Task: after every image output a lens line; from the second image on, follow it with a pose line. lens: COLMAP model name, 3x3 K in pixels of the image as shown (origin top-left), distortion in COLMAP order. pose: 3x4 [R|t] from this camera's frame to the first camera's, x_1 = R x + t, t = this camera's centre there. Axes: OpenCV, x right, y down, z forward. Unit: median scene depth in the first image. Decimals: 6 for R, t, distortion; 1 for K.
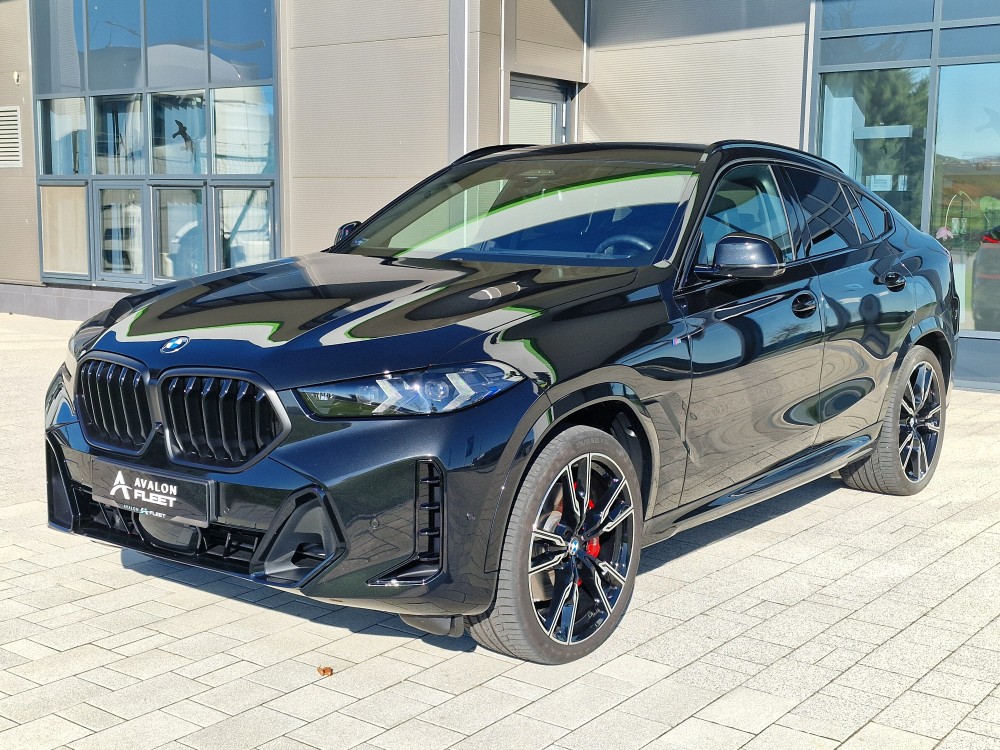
lens RADIAL K [[1313.1, 0, 500.0], [0, 1313.1, 375.0], [0, 0, 1]] dist [0.101184, -0.074436]
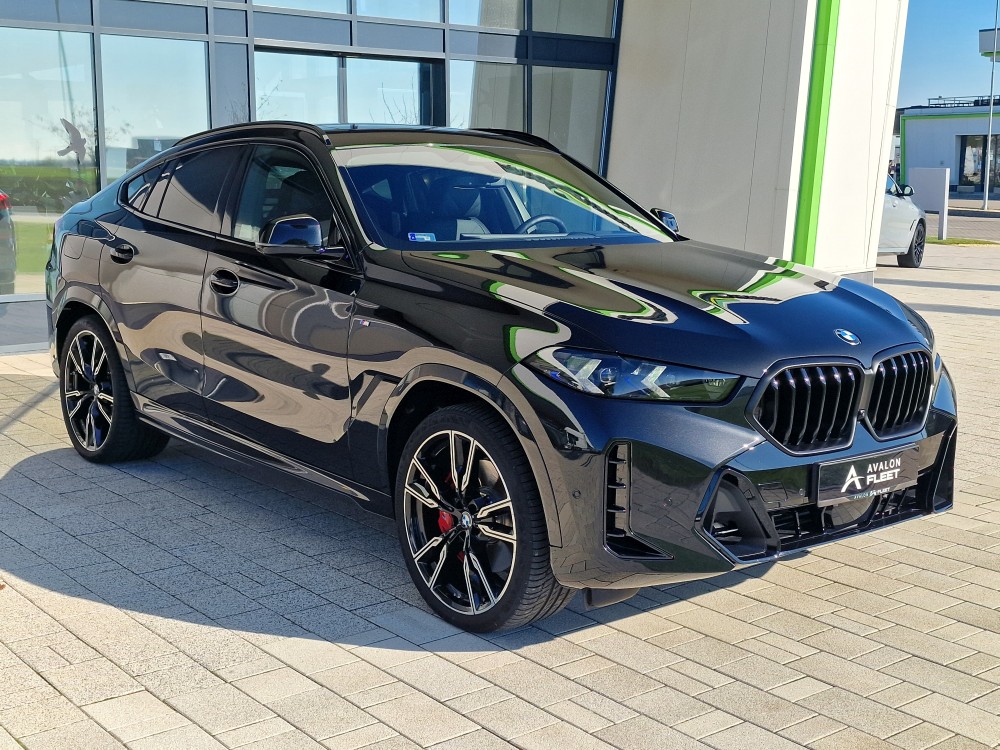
lens RADIAL K [[1313.1, 0, 500.0], [0, 1313.1, 375.0], [0, 0, 1]] dist [0.101184, -0.074436]
pose [[0.227387, -0.163935, 0.959906, -1.336855], [0.125772, 0.982416, 0.137985, -0.173717], [-0.965648, 0.089353, 0.244007, 1.019327]]
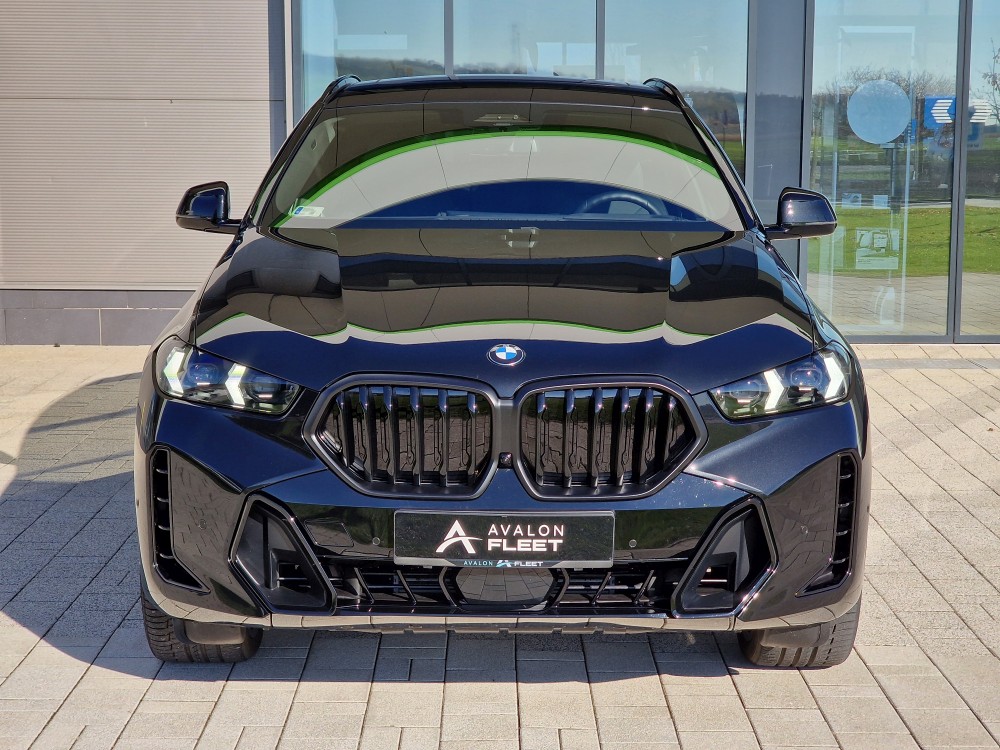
lens RADIAL K [[1910.7, 0, 500.0], [0, 1910.7, 375.0], [0, 0, 1]] dist [-0.059287, 0.029106]
pose [[0.791168, -0.088794, 0.605119, -0.962305], [0.084357, 0.995791, 0.035827, -0.053339], [-0.605753, 0.022701, 0.795329, 0.074030]]
